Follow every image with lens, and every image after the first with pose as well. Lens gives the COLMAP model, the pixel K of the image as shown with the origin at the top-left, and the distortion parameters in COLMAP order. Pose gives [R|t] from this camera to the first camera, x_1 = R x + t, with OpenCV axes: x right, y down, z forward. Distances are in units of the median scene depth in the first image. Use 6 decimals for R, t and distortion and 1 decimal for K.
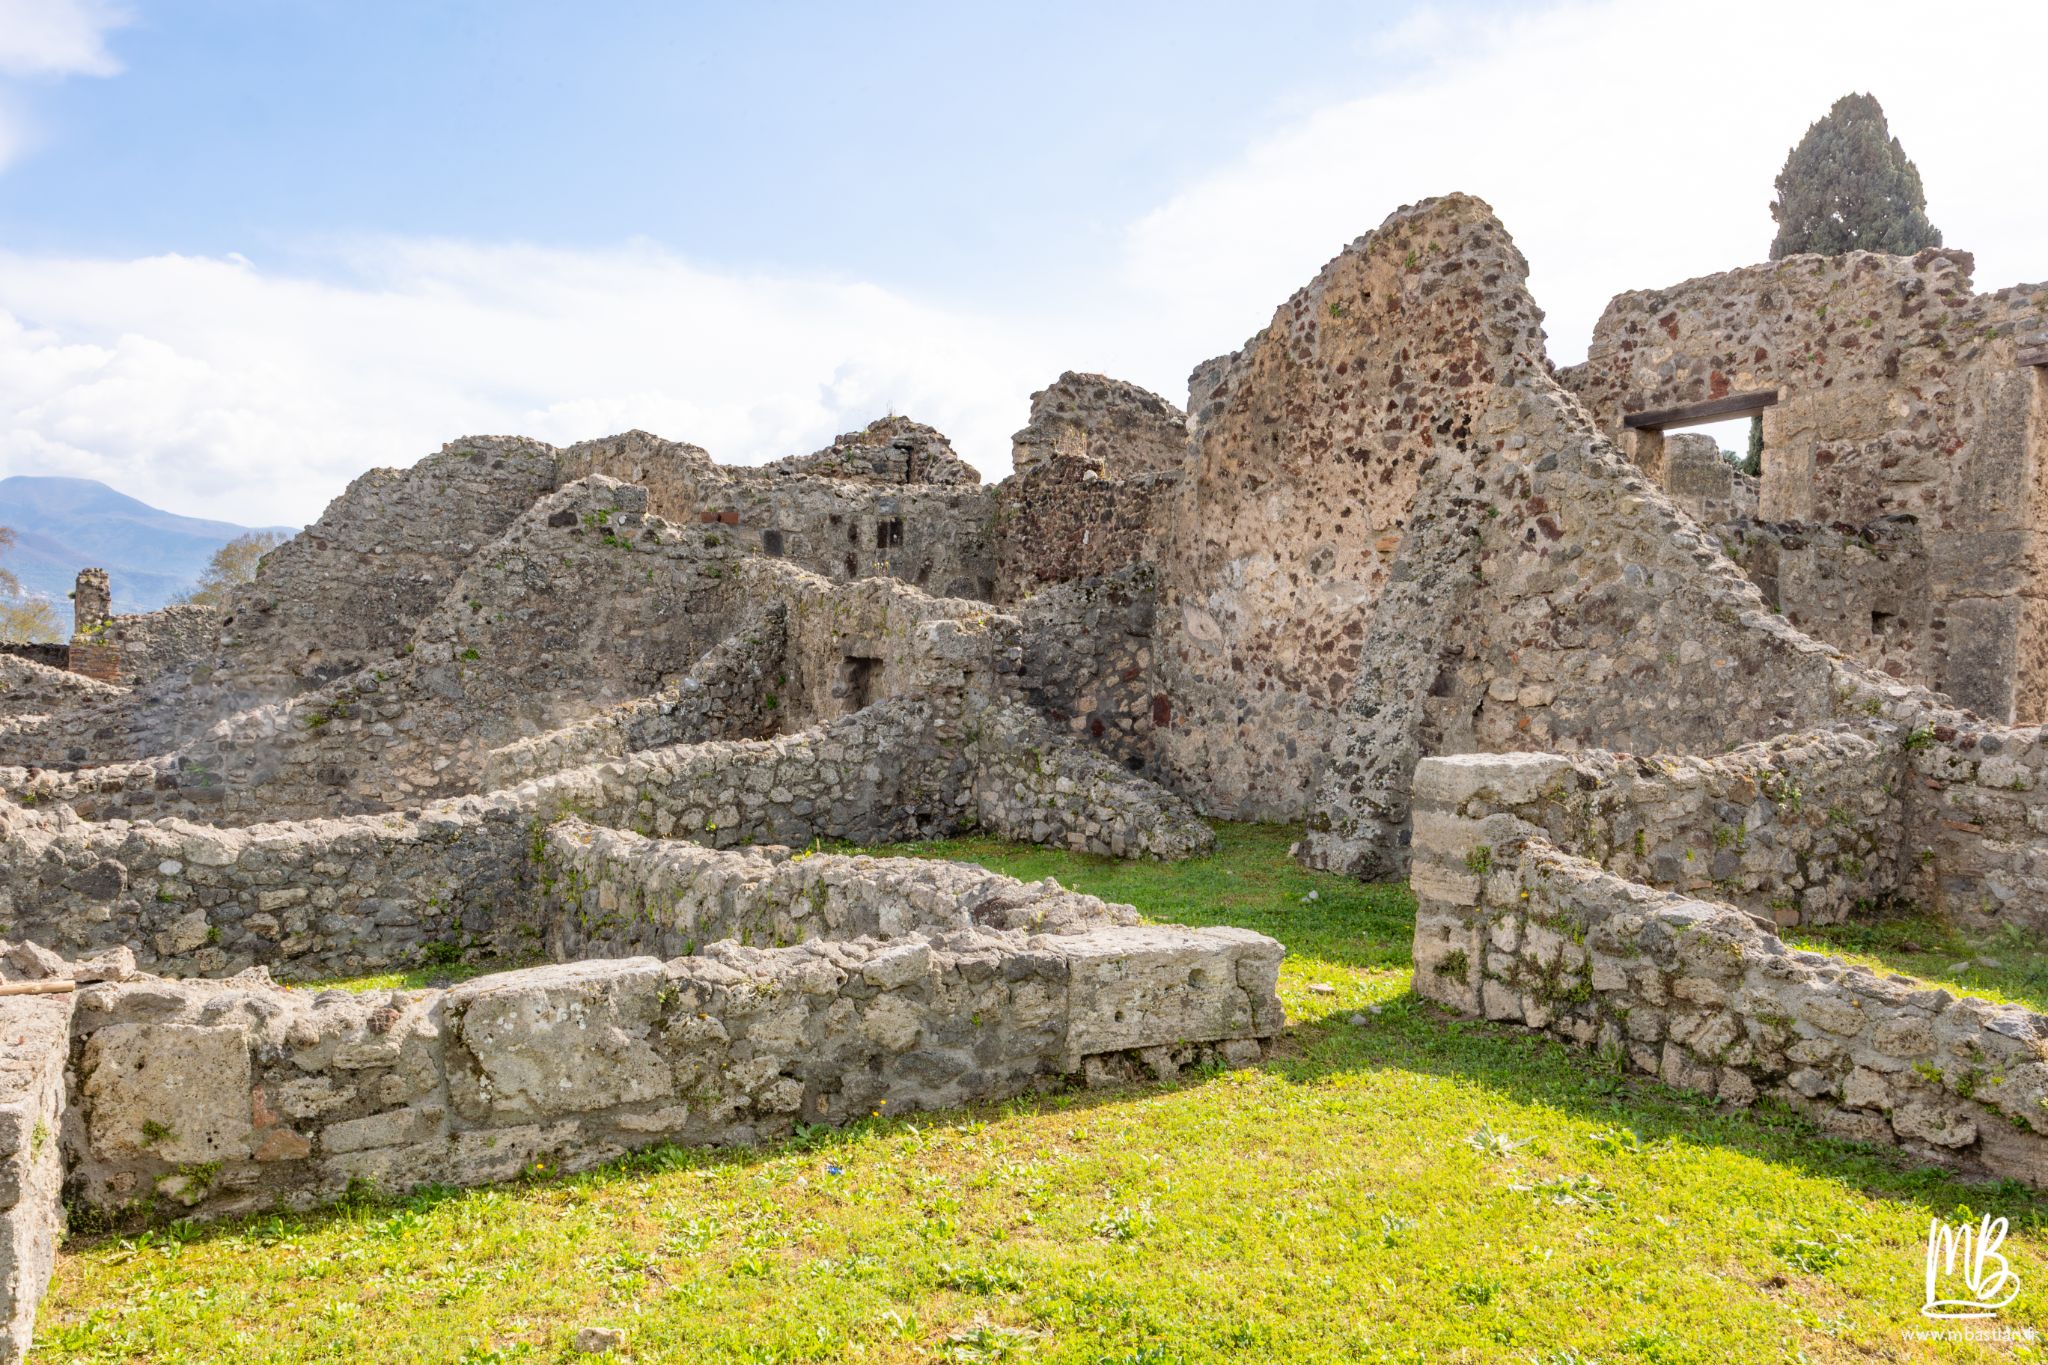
lens RADIAL K [[1586.5, 0, 1028.7], [0, 1586.5, 682.6], [0, 0, 1]] dist [0.011809, 0.010200]
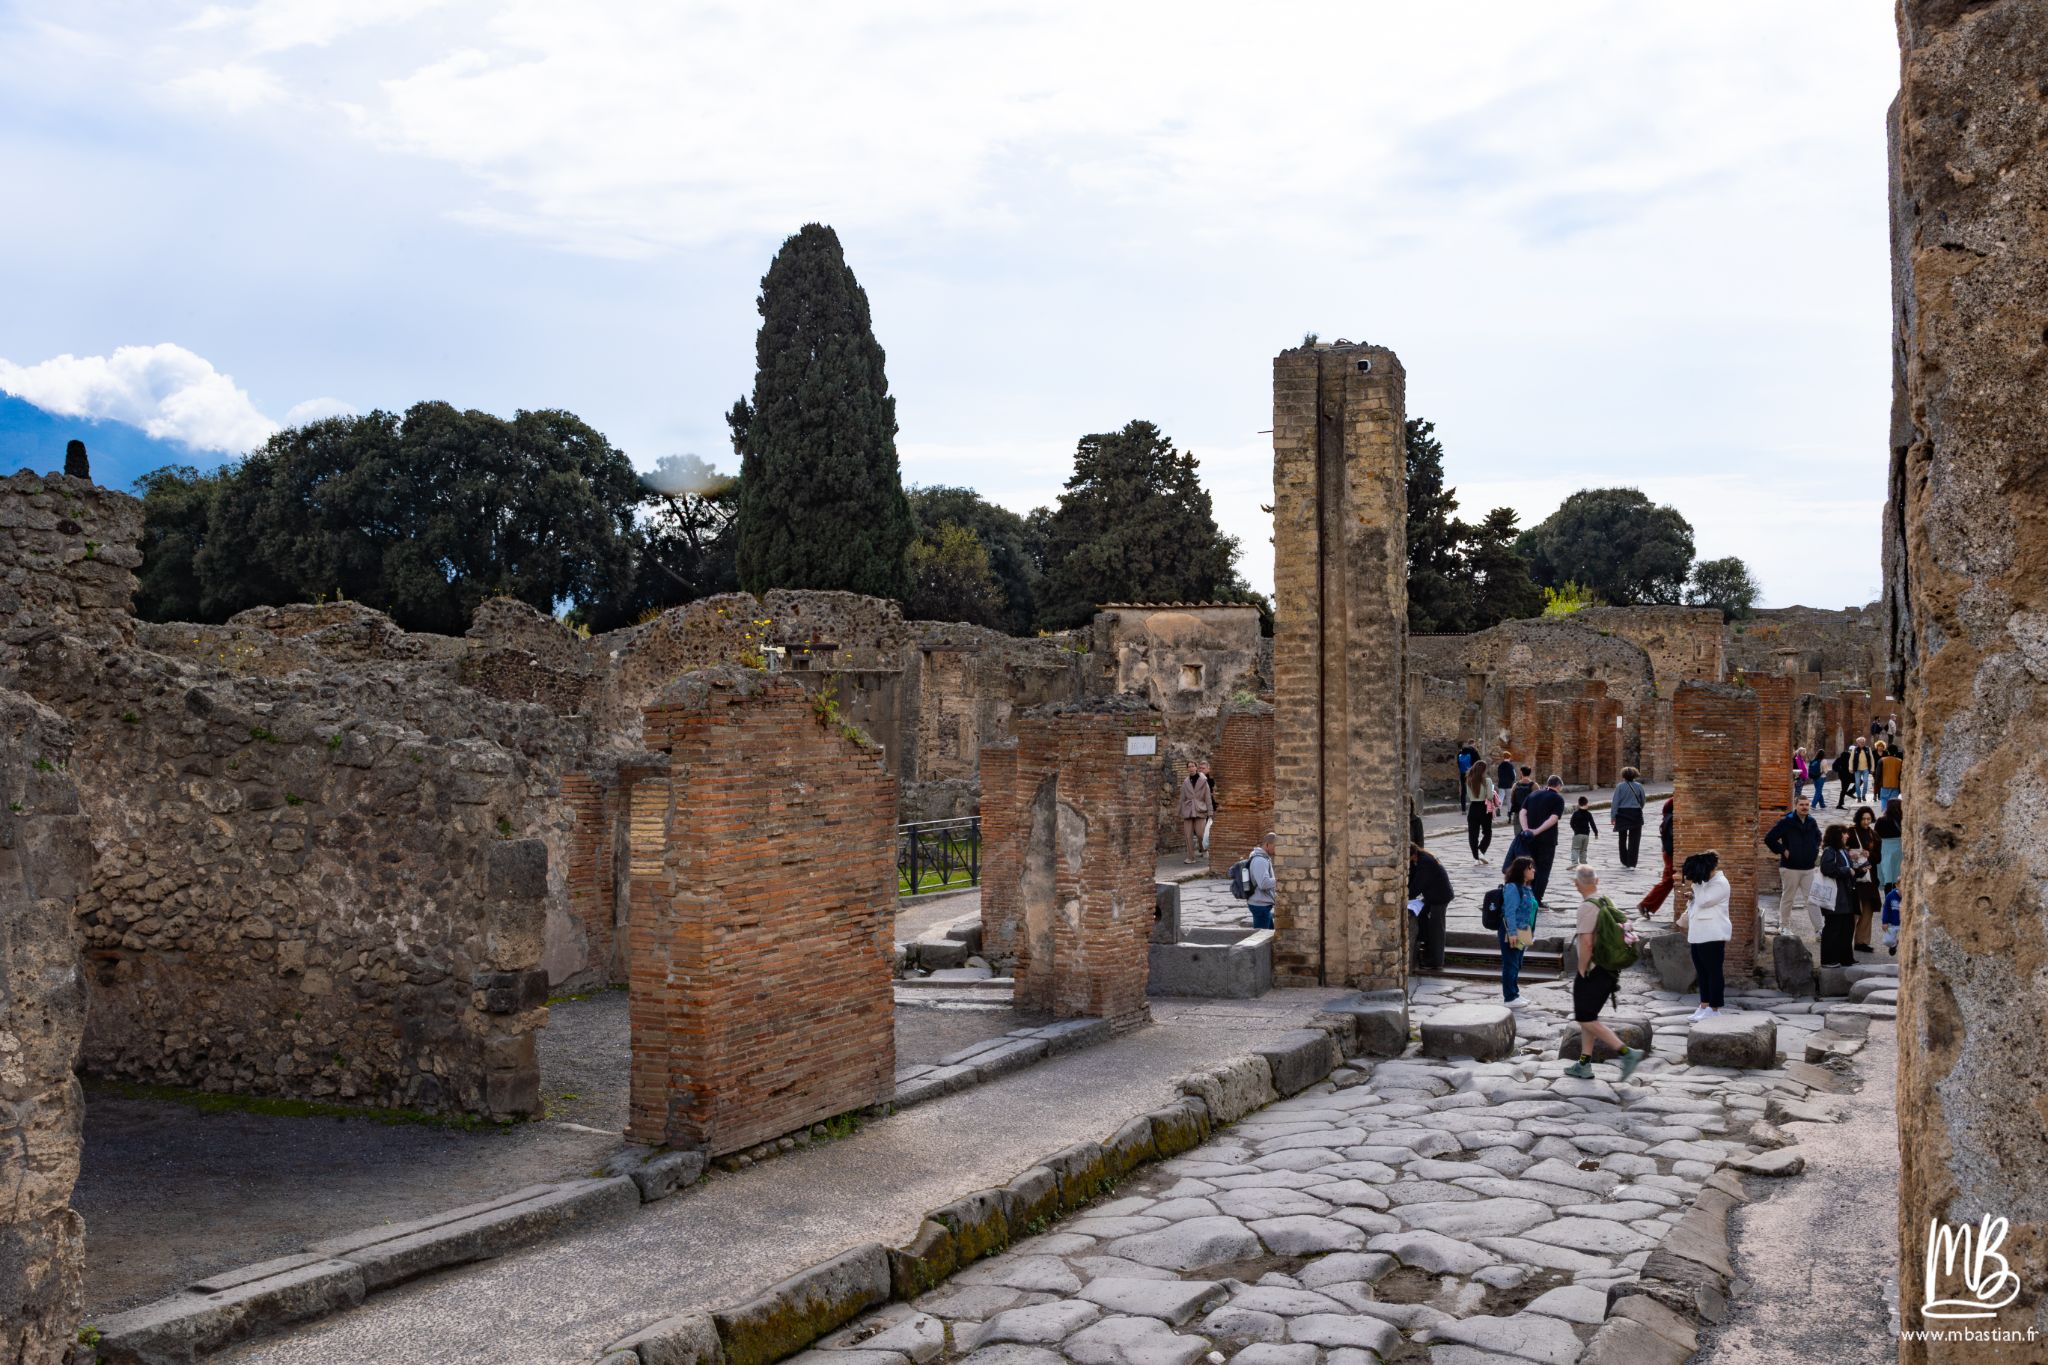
lens RADIAL K [[2103.4, 0, 1028.6], [0, 2103.4, 682.7], [0, 0, 1]] dist [0.005361, 0.000000]
pose [[0.831464, -0.014912, 0.555379, -1.128416], [0.012202, 0.999889, 0.008580, -0.145660], [-0.555445, -0.000357, 0.831553, -1.934917]]
